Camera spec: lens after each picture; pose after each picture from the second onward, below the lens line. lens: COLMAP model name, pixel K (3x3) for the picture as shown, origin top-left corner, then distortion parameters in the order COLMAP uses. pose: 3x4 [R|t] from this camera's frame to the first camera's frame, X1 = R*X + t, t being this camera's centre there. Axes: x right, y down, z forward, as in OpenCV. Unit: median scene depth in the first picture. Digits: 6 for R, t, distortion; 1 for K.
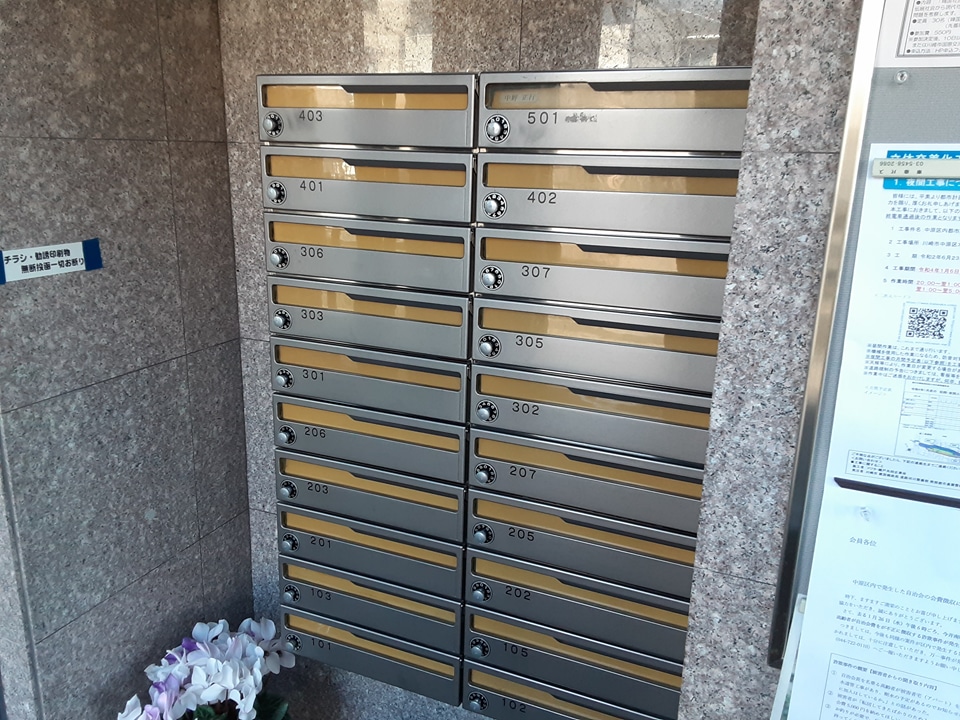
lens RADIAL K [[770.3, 0, 479.8], [0, 770.3, 364.6], [0, 0, 1]] dist [0.032247, -0.034083]
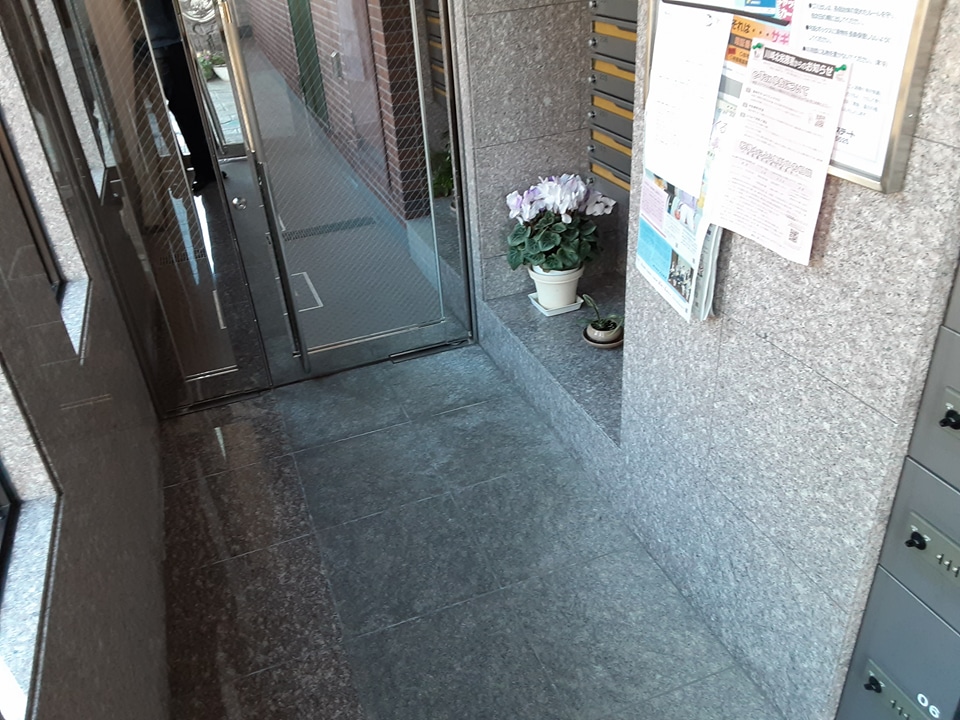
lens RADIAL K [[770.3, 0, 477.4], [0, 770.3, 359.5], [0, 0, 1]] dist [0.032247, -0.034083]
pose [[0.693795, 0.305869, -0.651991, 0.823622], [-0.106001, 0.938837, 0.327641, 0.200431], [0.712329, -0.158204, 0.683783, -0.411401]]
